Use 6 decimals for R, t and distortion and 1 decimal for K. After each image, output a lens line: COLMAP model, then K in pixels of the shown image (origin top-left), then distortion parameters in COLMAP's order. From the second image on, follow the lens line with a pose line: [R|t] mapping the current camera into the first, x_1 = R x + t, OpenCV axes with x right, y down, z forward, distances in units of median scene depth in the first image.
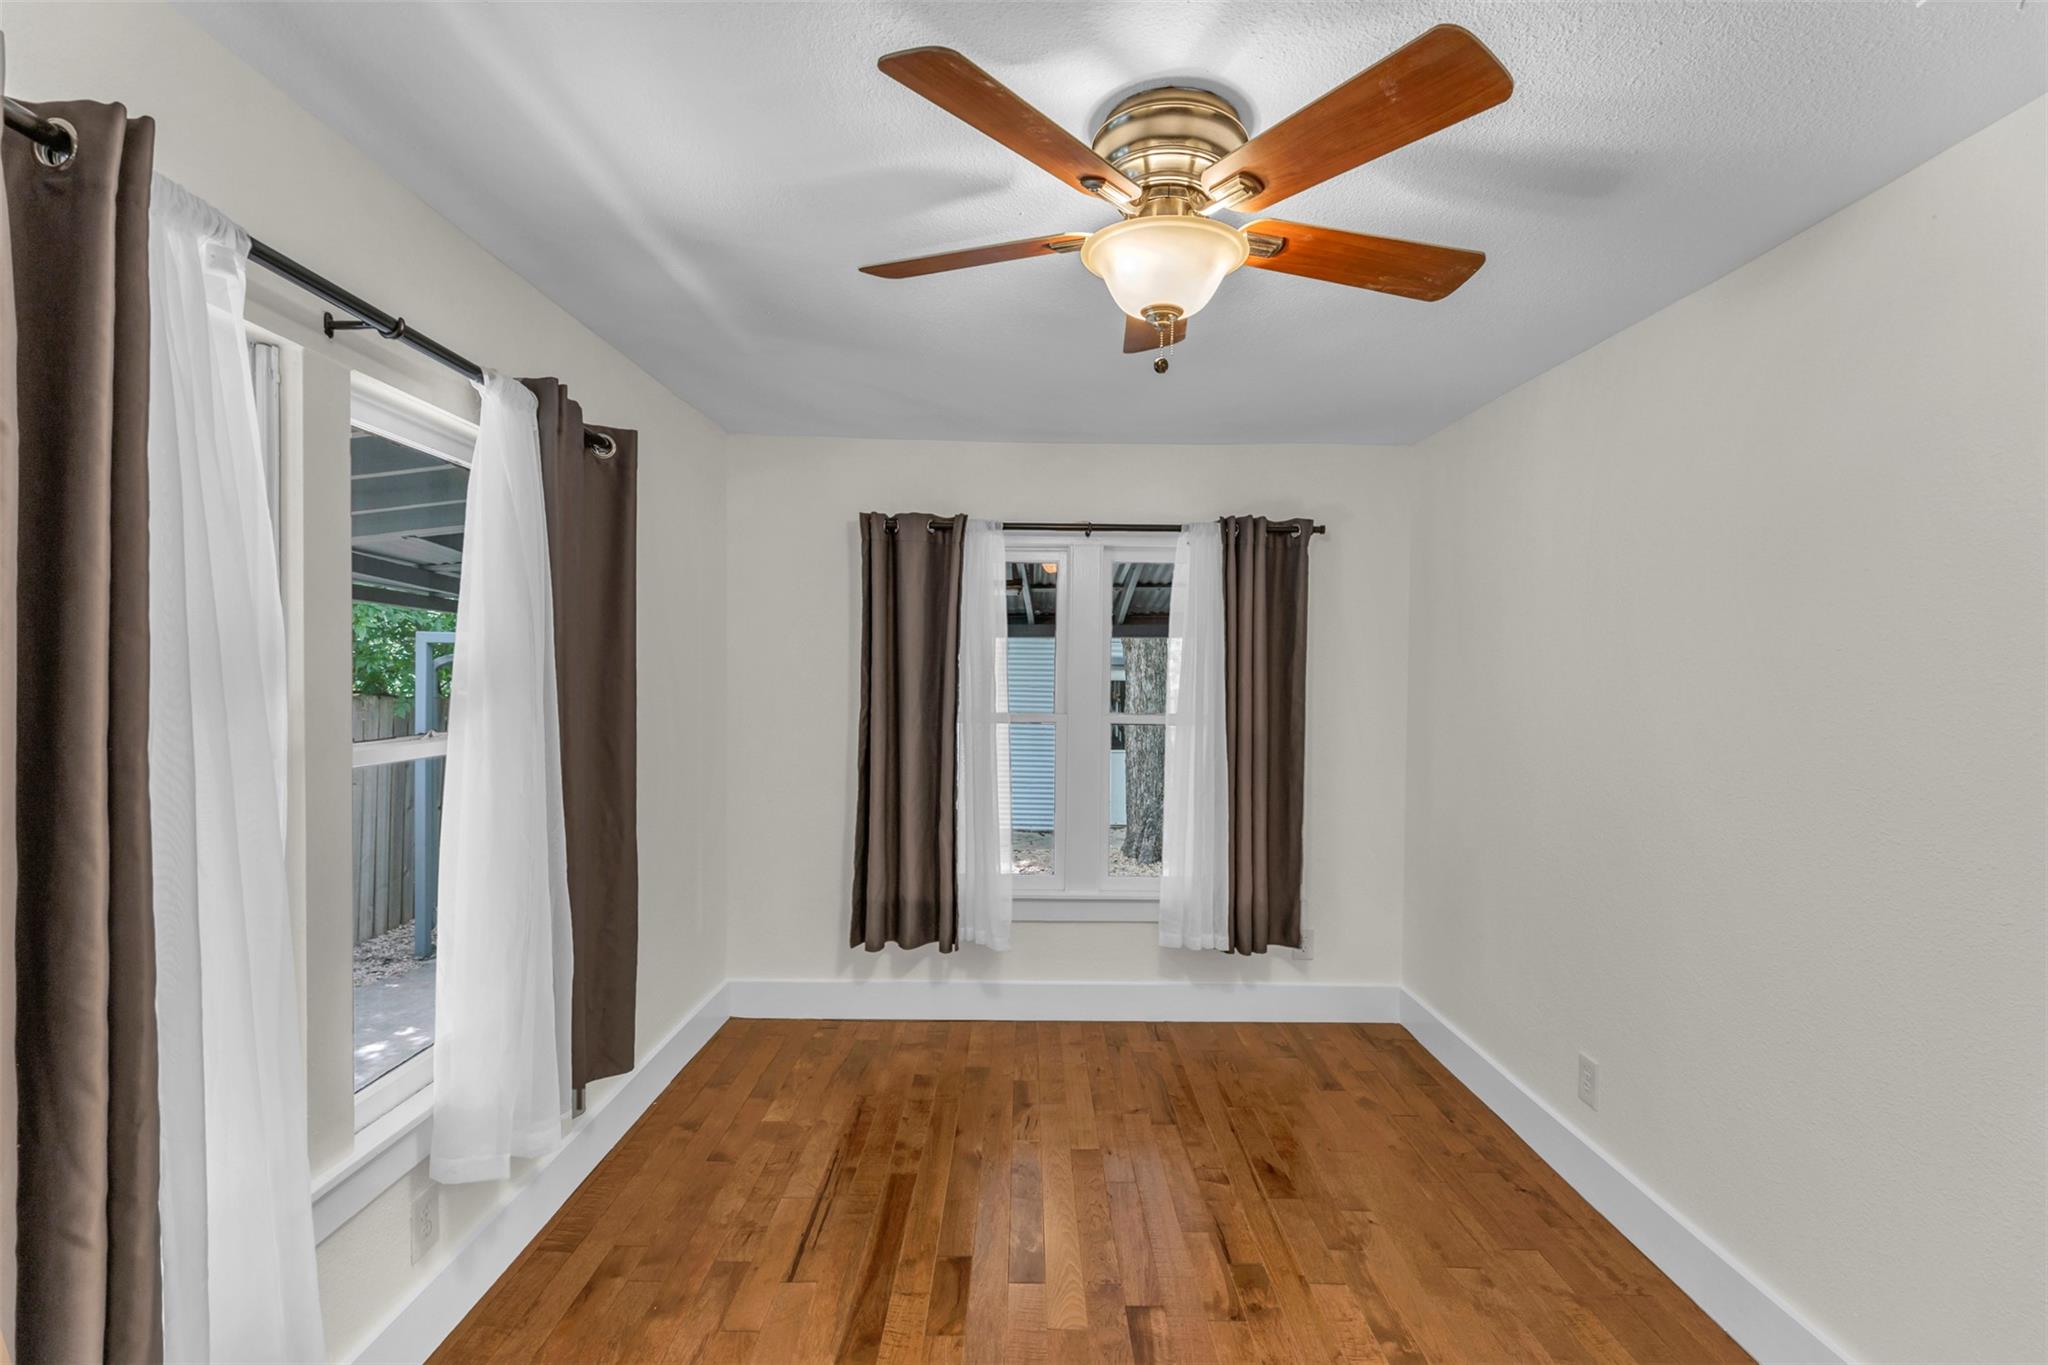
lens RADIAL K [[926.8, 0, 1024.0], [0, 926.8, 682.5], [0, 0, 1]] dist [-0.000923, -0.000322]
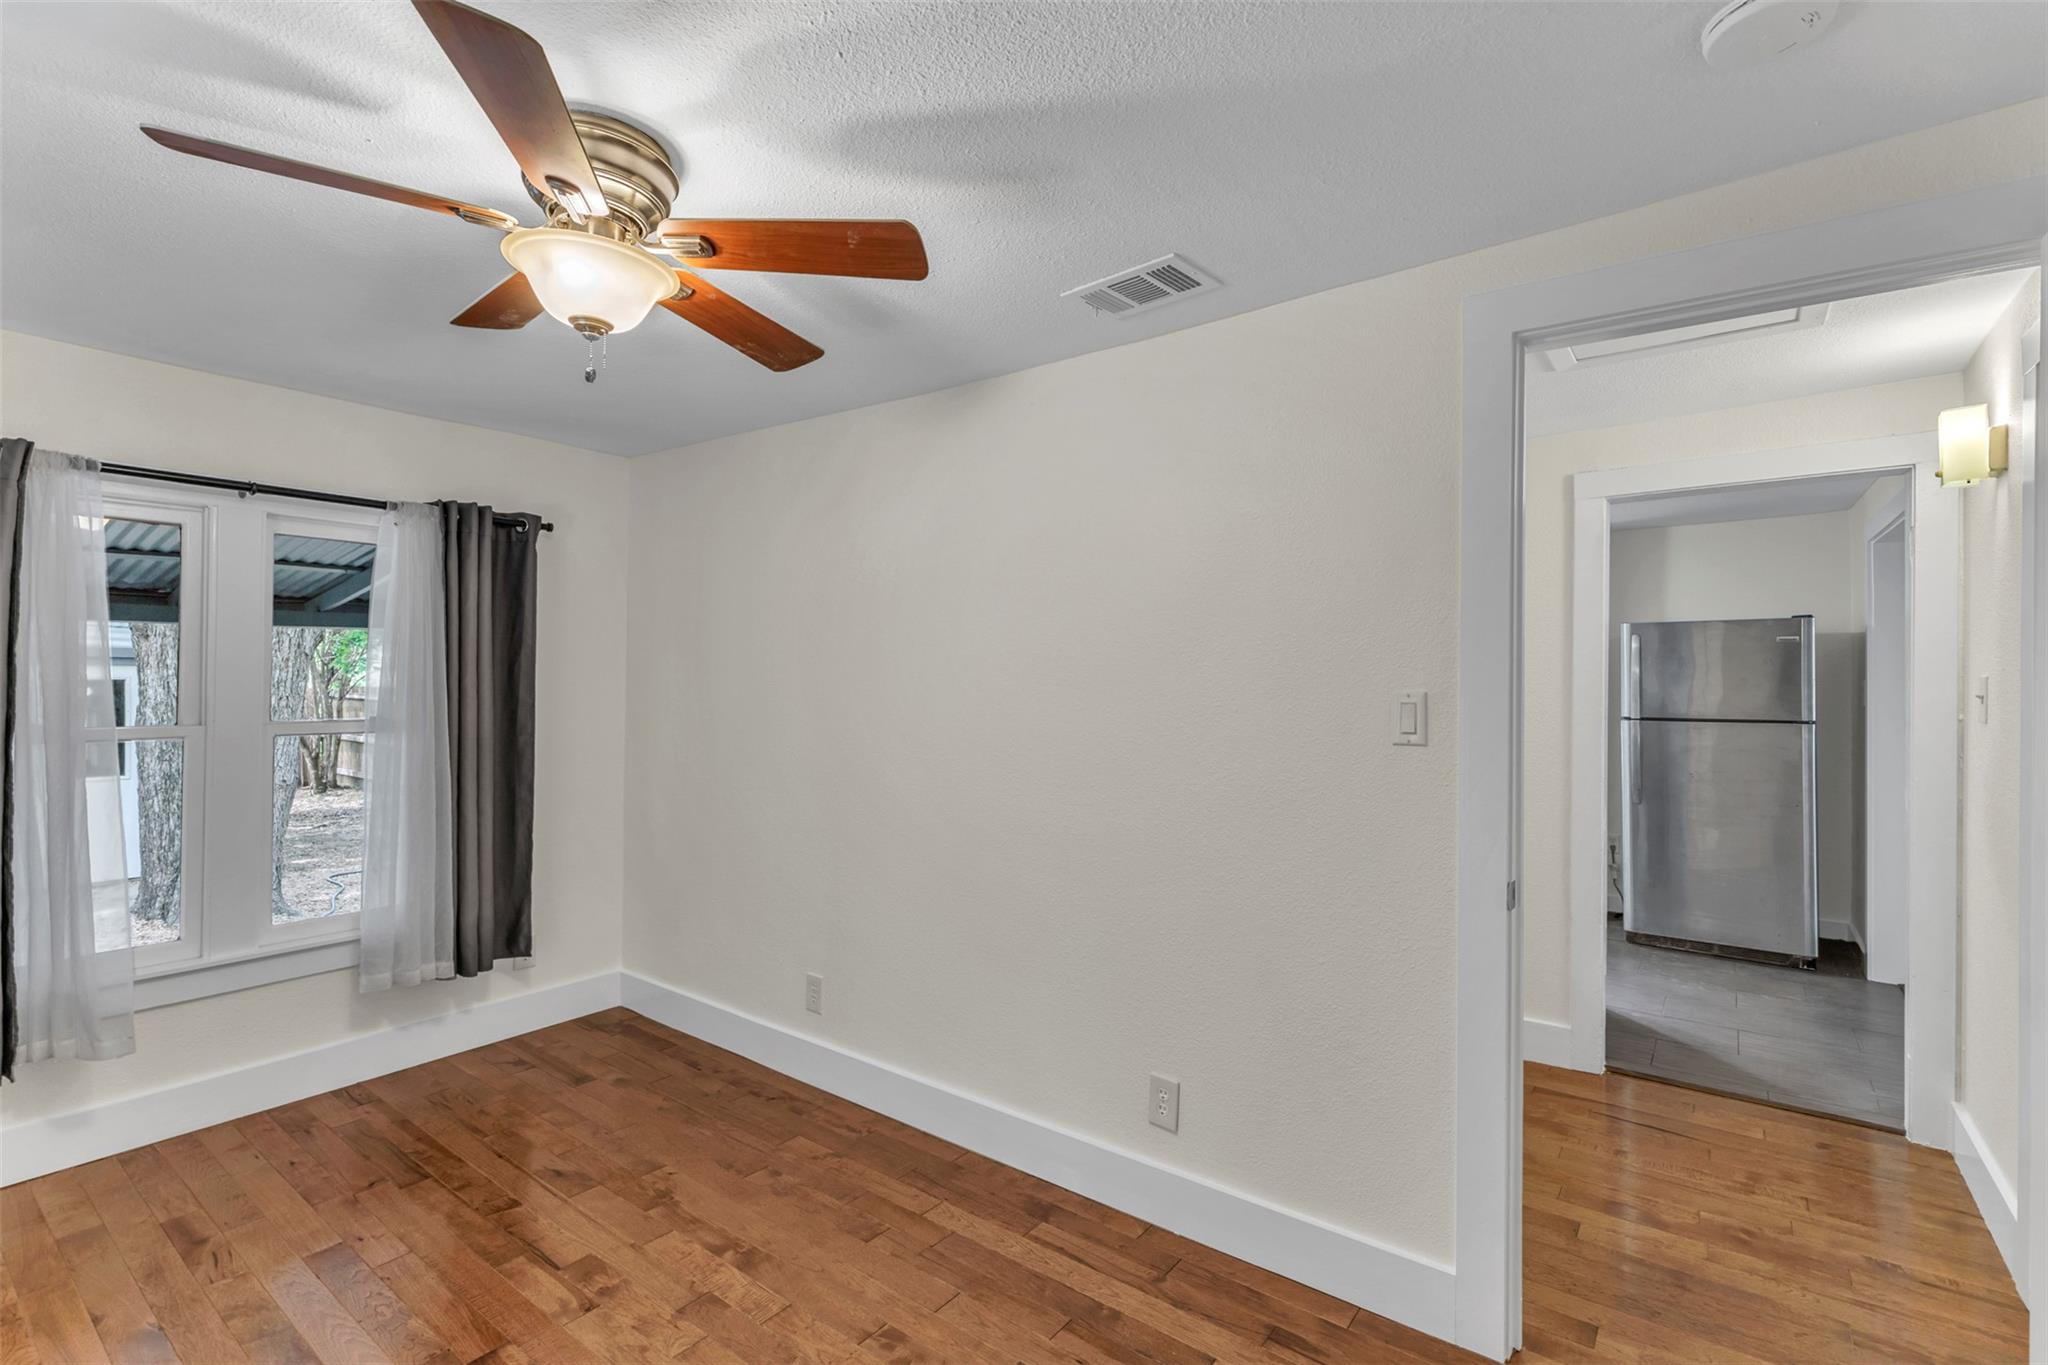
lens RADIAL K [[919.5, 0, 1027.2], [0, 919.5, 671.3], [0, 0, 1]] dist [-0.000827, -0.000434]
pose [[0.601111, 0.000871, 0.799165, -0.163962], [0.006030, 0.999966, -0.005625, -0.002657], [-0.799143, 0.008201, 0.601085, 0.002403]]
